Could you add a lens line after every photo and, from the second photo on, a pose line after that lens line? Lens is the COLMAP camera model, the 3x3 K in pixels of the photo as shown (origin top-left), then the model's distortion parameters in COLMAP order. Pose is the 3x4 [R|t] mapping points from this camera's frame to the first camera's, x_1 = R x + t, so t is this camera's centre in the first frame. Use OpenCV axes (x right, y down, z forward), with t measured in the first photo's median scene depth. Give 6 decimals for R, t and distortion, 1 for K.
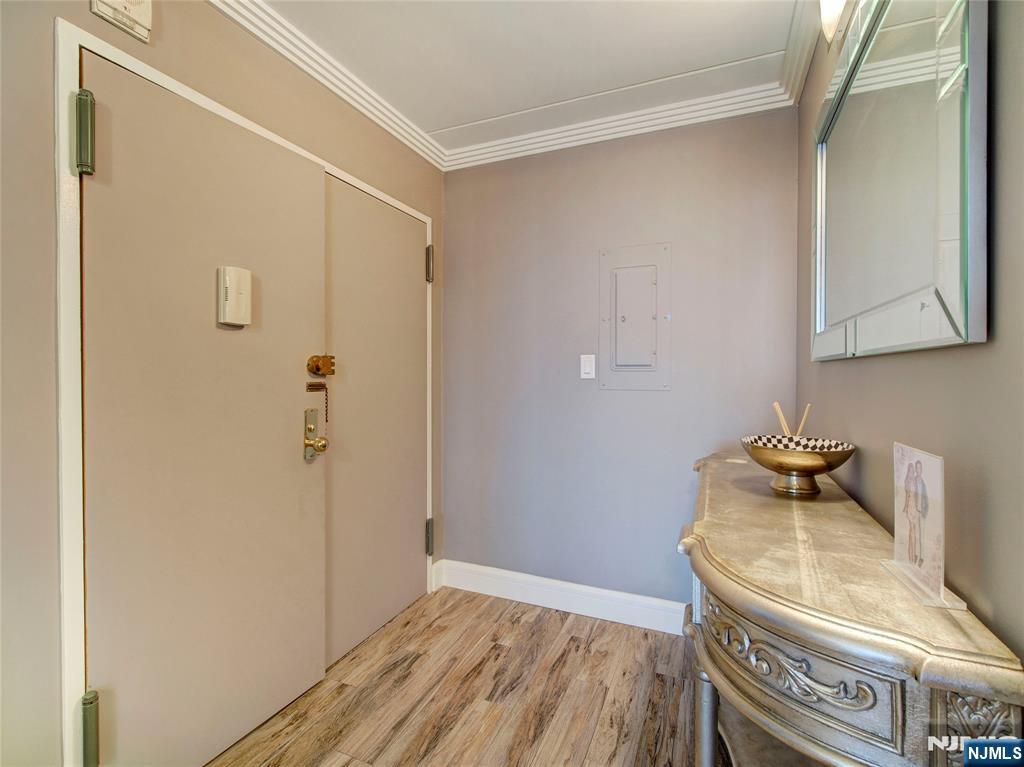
lens RADIAL K [[470.0, 0, 513.1], [0, 470.0, 378.9], [0, 0, 1]] dist [0.001404, -0.000398]
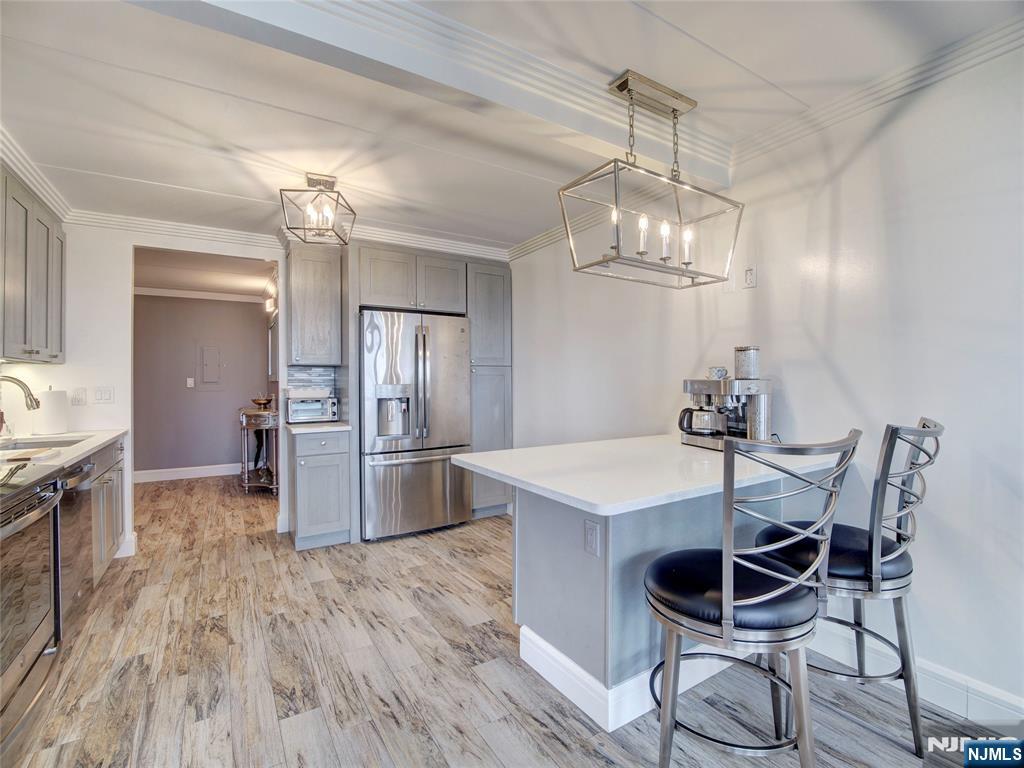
lens RADIAL K [[470.0, 0, 510.0], [0, 470.0, 384.0], [0, 0, 1]] dist [0.001404, -0.000398]
pose [[0.569300, -0.002572, 0.822126, -1.527027], [0.006206, 0.999980, -0.001169, -0.005160], [-0.822107, 0.005768, 0.569304, -3.041275]]
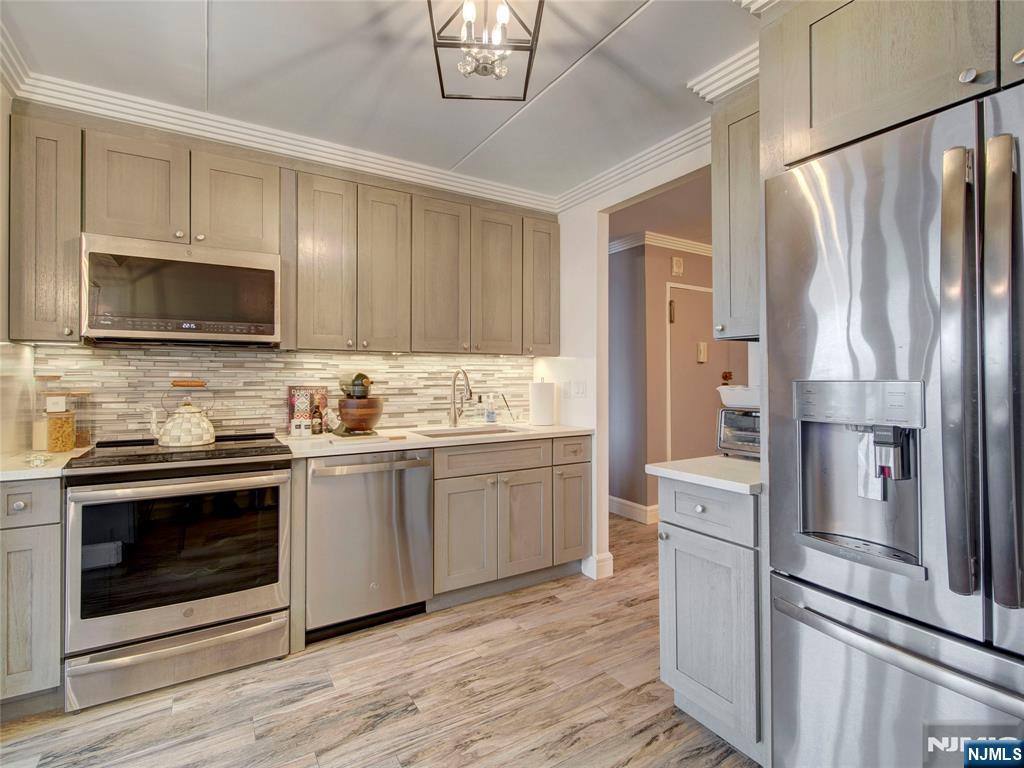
lens RADIAL K [[491.5, 0, 508.4], [0, 491.5, 375.6], [0, 0, 1]] dist [0.000457, 0.000039]
pose [[0.815814, -0.000883, -0.578314, 0.173652], [-0.003952, 0.999967, -0.007103, -0.007387], [0.578301, 0.008080, 0.815783, -2.093527]]
